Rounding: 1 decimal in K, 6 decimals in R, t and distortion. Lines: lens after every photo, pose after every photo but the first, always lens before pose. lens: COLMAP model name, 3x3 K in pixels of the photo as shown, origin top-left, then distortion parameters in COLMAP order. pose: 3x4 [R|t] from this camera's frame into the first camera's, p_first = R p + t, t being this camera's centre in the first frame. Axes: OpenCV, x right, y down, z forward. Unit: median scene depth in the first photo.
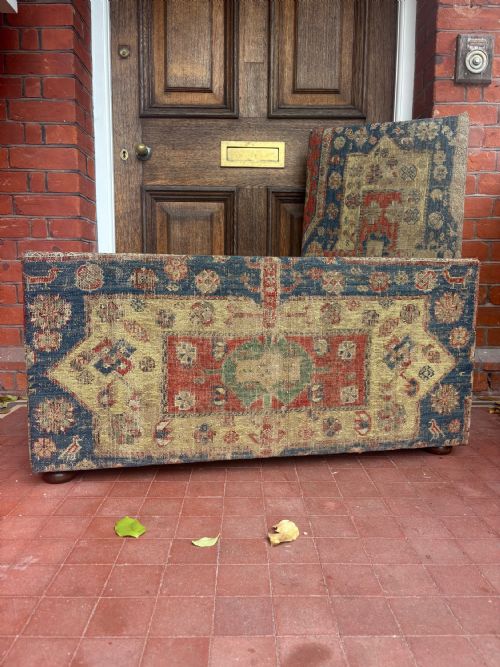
lens RADIAL K [[521.3, 0, 250.0], [0, 521.3, 333.5], [0, 0, 1]] dist [0.070709, -0.112488]
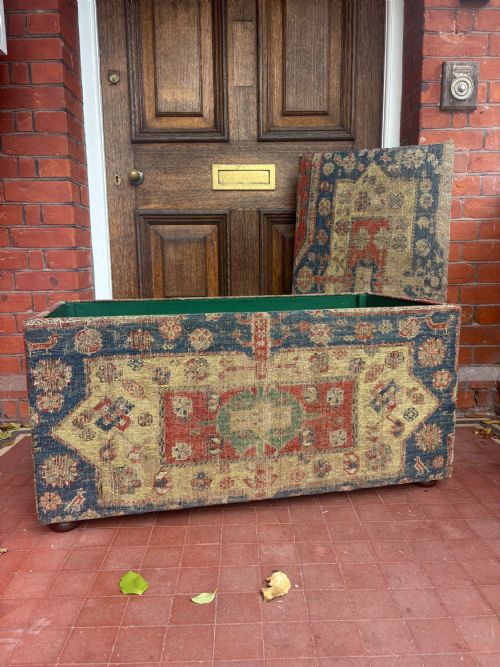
lens RADIAL K [[521.3, 0, 250.0], [0, 521.3, 333.5], [0, 0, 1]] dist [0.070709, -0.112488]
pose [[0.999798, -0.019545, 0.004761, 0.011630], [0.019353, 0.999105, 0.037608, -0.136713], [-0.005492, -0.037509, 0.999281, -0.045481]]
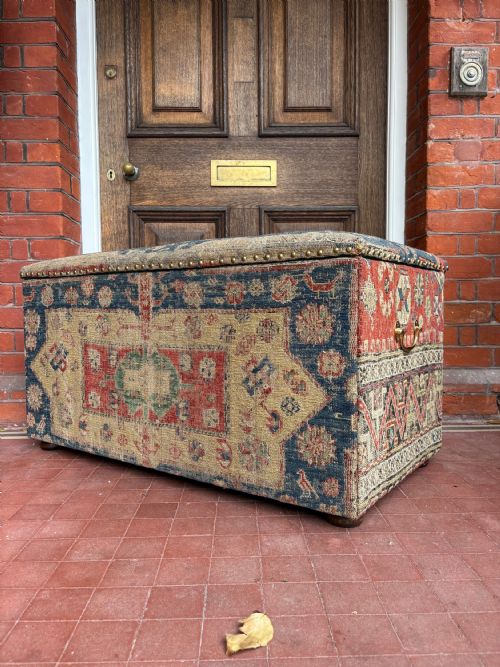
lens RADIAL K [[518.6, 0, 244.9], [0, 518.6, 335.8], [0, 0, 1]] dist [0.190727, -0.623339]
pose [[0.657145, 0.025071, -0.753347, 0.904886], [-0.070227, 0.997136, -0.028075, -0.003508], [0.750486, 0.071355, 0.657023, 0.445111]]
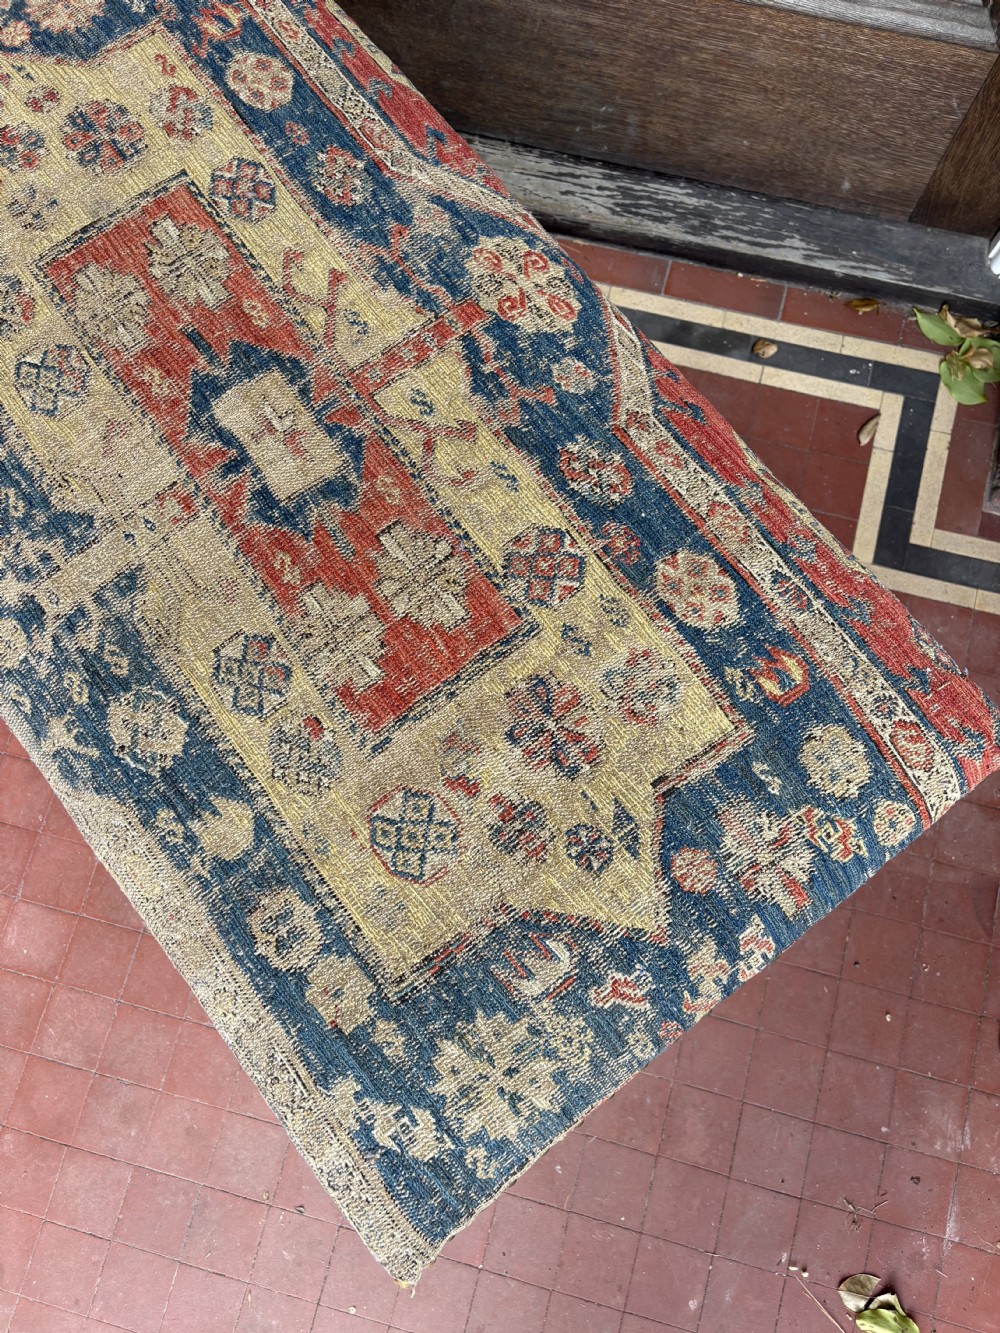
lens RADIAL K [[1041.8, 0, 500.0], [0, 1041.8, 666.5], [0, 0, 1]] dist [0.070709, -0.112488]
pose [[-0.668234, 0.713209, 0.211653, 0.237693], [-0.648725, -0.697884, 0.303501, -0.602397], [0.364169, 0.065505, 0.929026, 0.992591]]
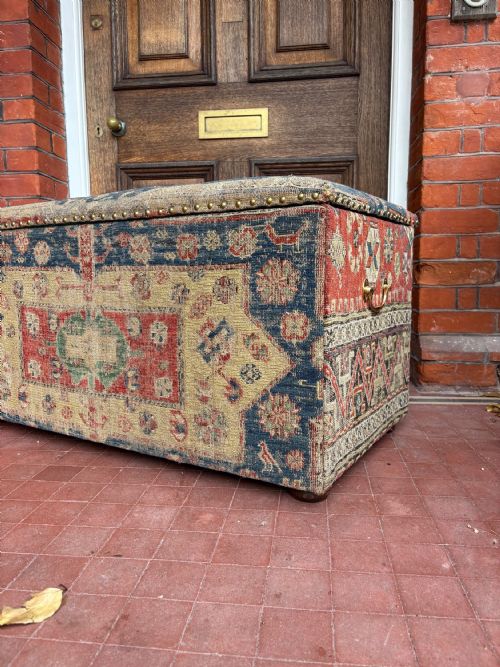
lens RADIAL K [[521.3, 0, 250.0], [0, 521.3, 333.5], [0, 0, 1]] dist [0.070709, -0.112488]
pose [[0.714809, 0.066308, -0.696169, 0.848896], [-0.061285, 0.997604, 0.032093, -0.001464], [0.696629, 0.019725, 0.717160, 0.511567]]
